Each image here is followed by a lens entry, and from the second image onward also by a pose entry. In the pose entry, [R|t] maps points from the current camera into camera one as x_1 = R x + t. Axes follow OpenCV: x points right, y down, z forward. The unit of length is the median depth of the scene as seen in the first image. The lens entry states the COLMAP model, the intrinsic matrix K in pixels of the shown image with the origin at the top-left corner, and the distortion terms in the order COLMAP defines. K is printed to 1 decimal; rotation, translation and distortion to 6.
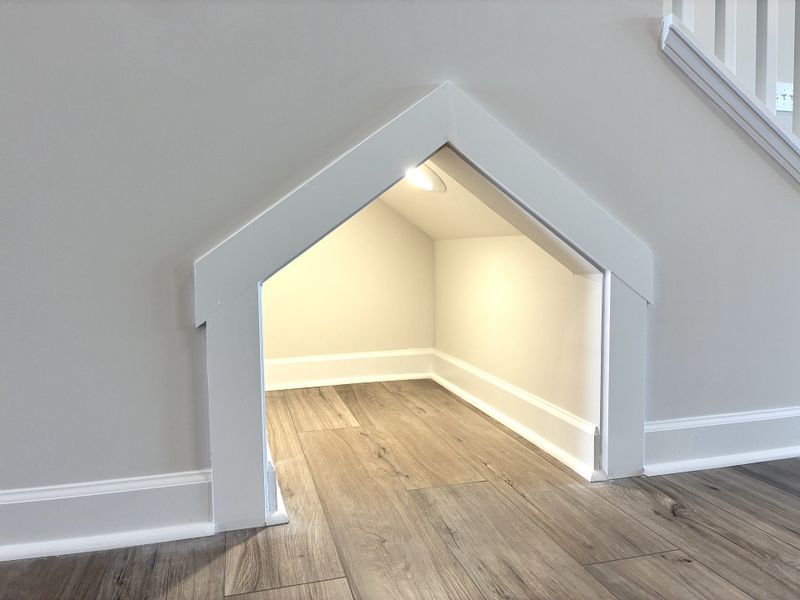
lens RADIAL K [[609.1, 0, 400.0], [0, 609.1, 300.0], [0, 0, 1]] dist [0.058227, -0.065371]
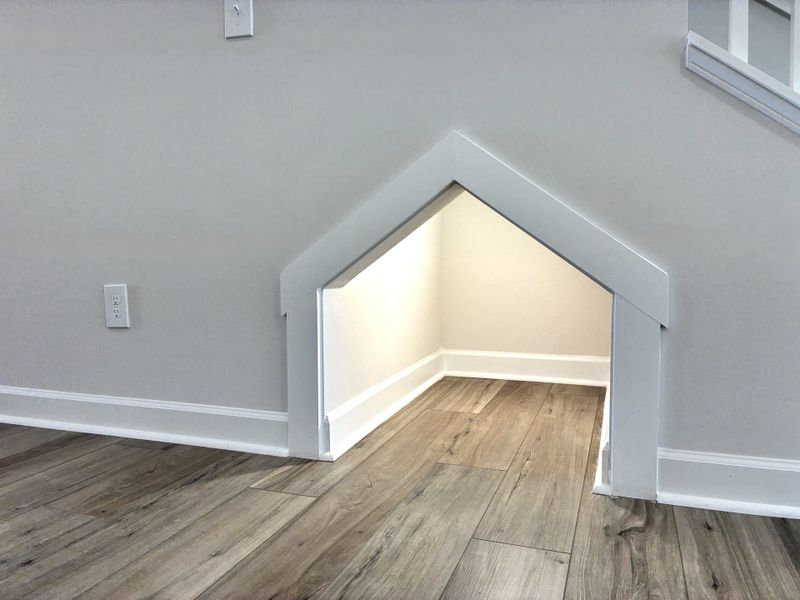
lens RADIAL K [[609.1, 0, 400.0], [0, 609.1, 300.0], [0, 0, 1]] dist [0.058227, -0.065371]
pose [[0.816522, 0.057746, -0.574419, 0.655283], [-0.051783, 0.998300, 0.026750, -0.044739], [0.574987, 0.007903, 0.818124, -0.049616]]
